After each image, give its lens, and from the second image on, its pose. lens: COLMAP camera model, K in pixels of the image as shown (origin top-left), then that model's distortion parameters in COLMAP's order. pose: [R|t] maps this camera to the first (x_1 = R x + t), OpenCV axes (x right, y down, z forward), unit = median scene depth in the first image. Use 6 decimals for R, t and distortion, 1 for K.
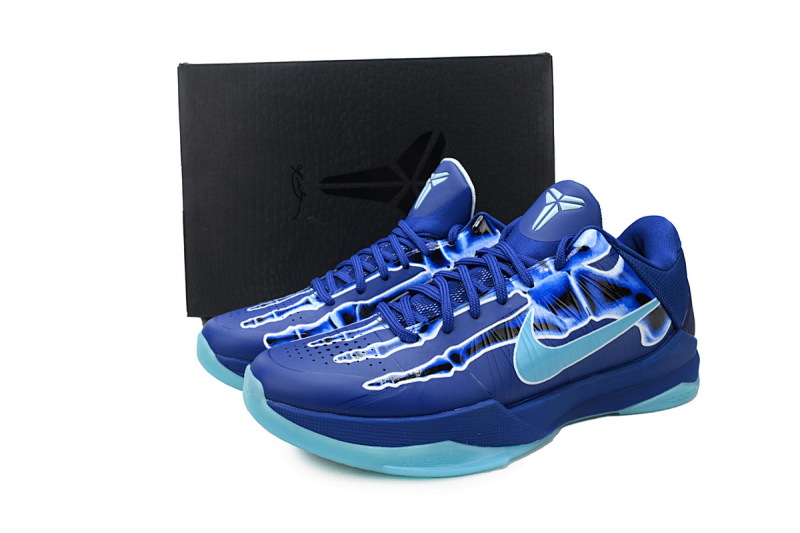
lens RADIAL K [[674.2, 0, 400.0], [0, 674.2, 266.5], [0, 0, 1]] dist [0.067864, -0.000880]
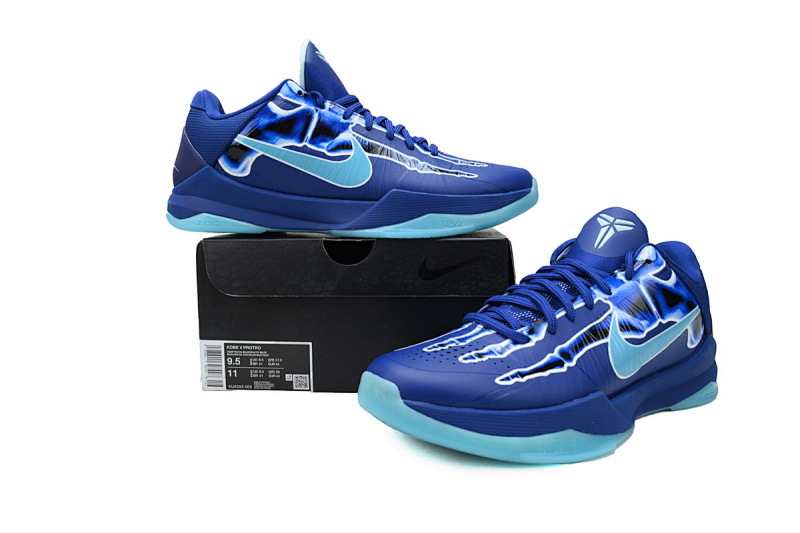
lens RADIAL K [[674.2, 0, 400.0], [0, 674.2, 266.5], [0, 0, 1]] dist [0.067864, -0.000880]
pose [[0.972411, 0.000430, 0.233276, -0.421690], [0.025974, 0.993581, -0.110104, 0.101471], [-0.231825, 0.113125, 0.966157, -0.026946]]
